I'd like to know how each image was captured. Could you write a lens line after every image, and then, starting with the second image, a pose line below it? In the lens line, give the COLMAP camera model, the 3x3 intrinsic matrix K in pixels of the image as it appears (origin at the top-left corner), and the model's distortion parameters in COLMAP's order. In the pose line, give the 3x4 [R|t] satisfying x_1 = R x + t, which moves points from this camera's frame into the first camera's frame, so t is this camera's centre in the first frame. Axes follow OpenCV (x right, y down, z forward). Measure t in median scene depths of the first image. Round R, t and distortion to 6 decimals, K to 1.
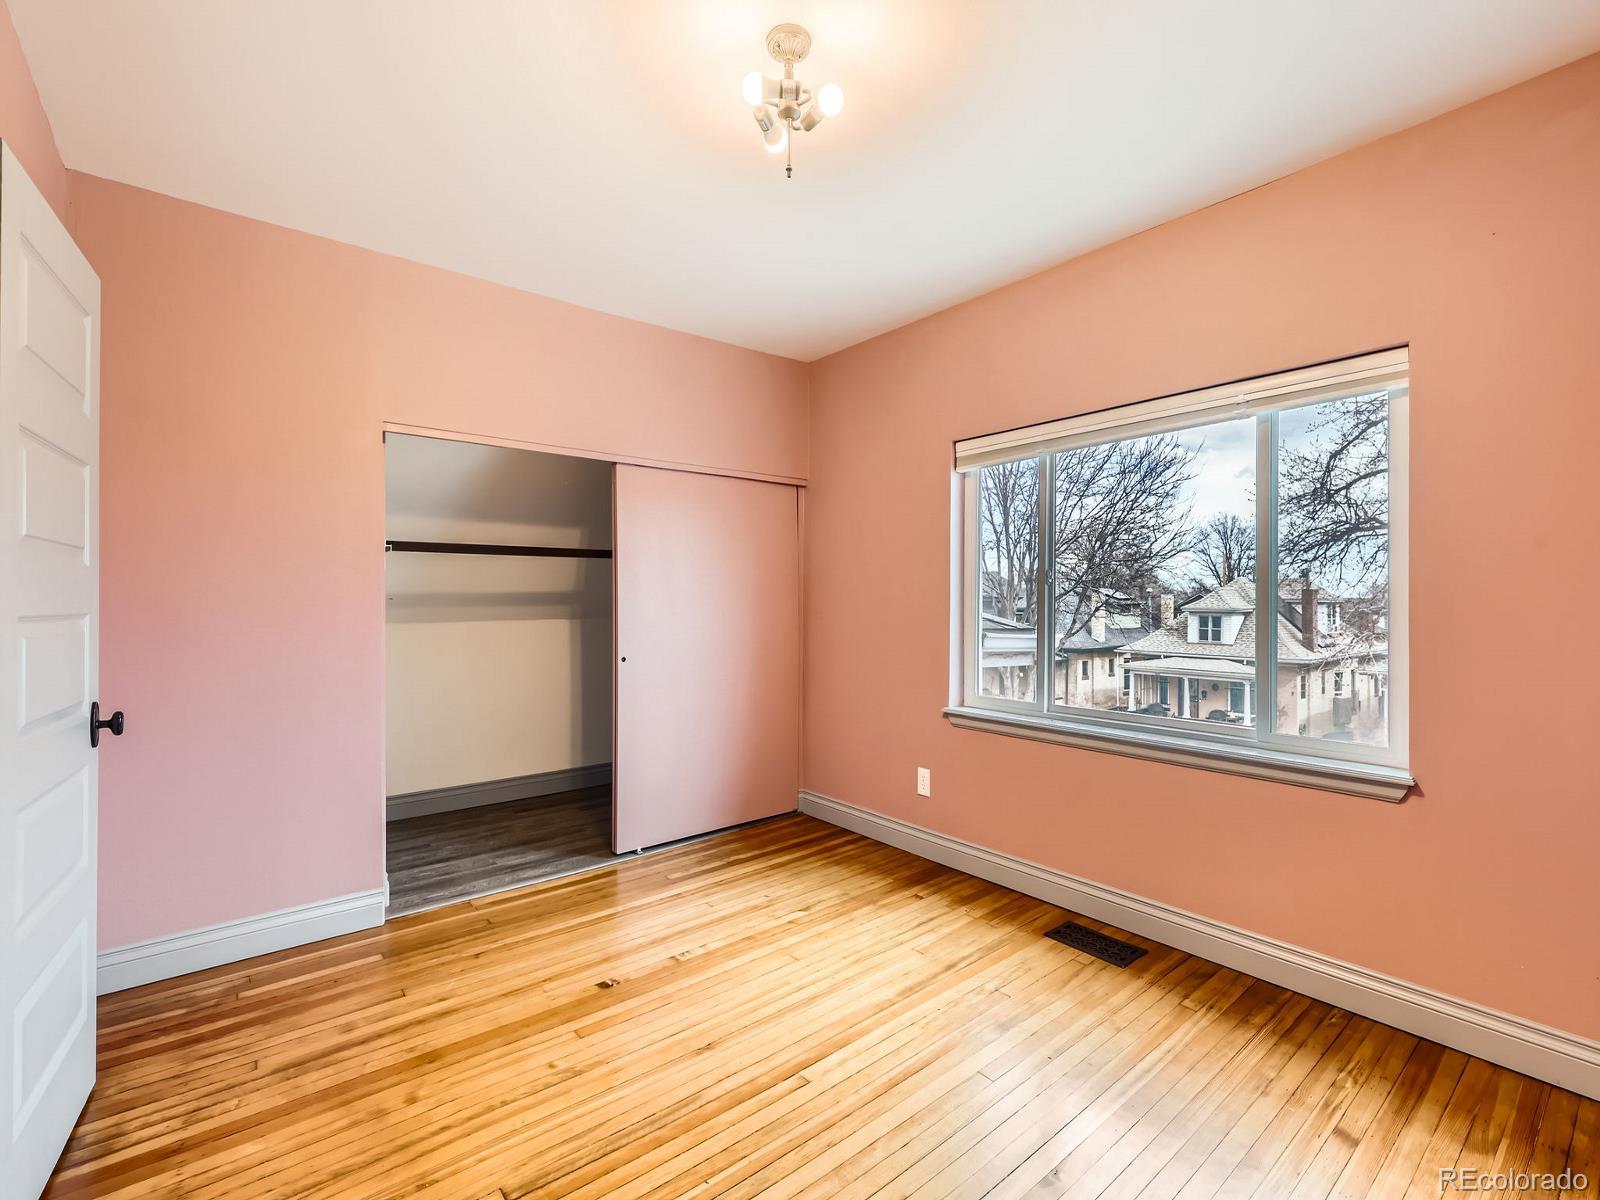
lens RADIAL K [[761.7, 0, 791.1], [0, 761.7, 600.3], [0, 0, 1]] dist [0.008289, -0.003610]
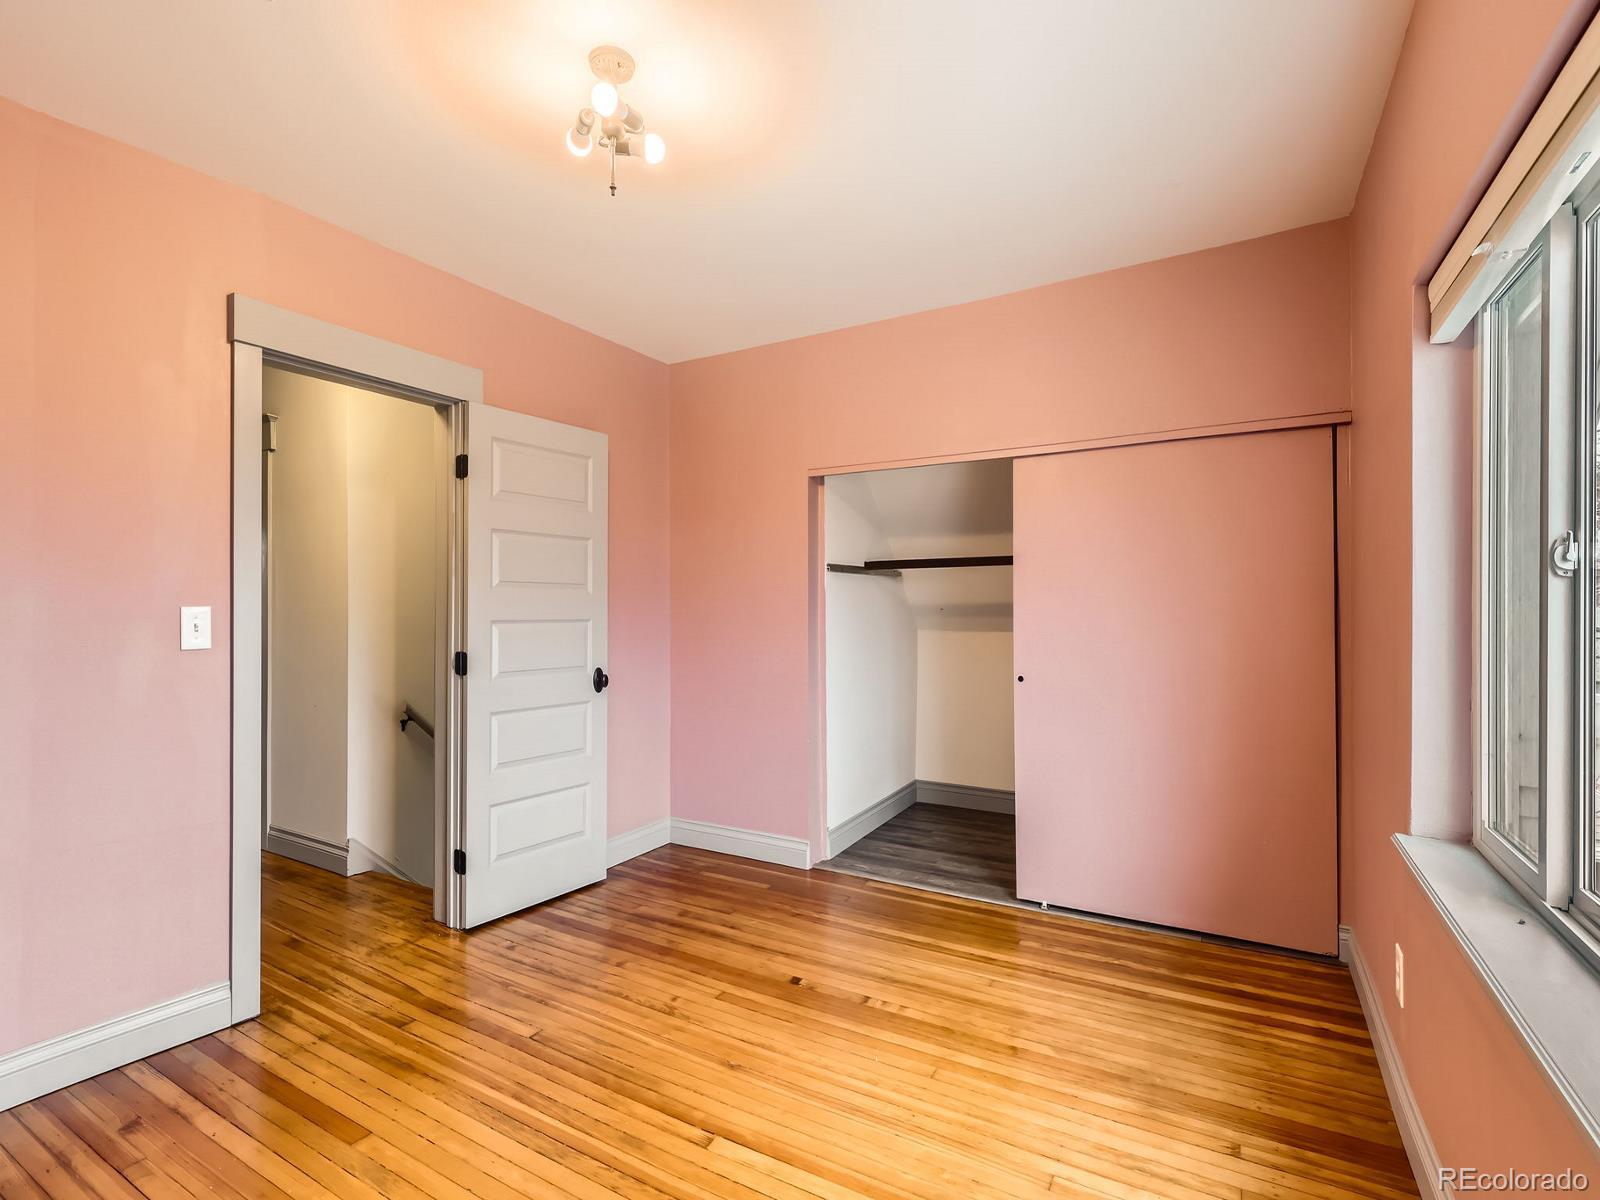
lens RADIAL K [[761.7, 0, 787.2], [0, 761.7, 601.3], [0, 0, 1]] dist [0.008289, -0.003610]
pose [[0.327305, -0.008517, -0.944880, 0.578501], [0.002150, 0.999963, -0.008269, -0.005997], [0.944916, 0.000675, 0.327312, 0.501888]]
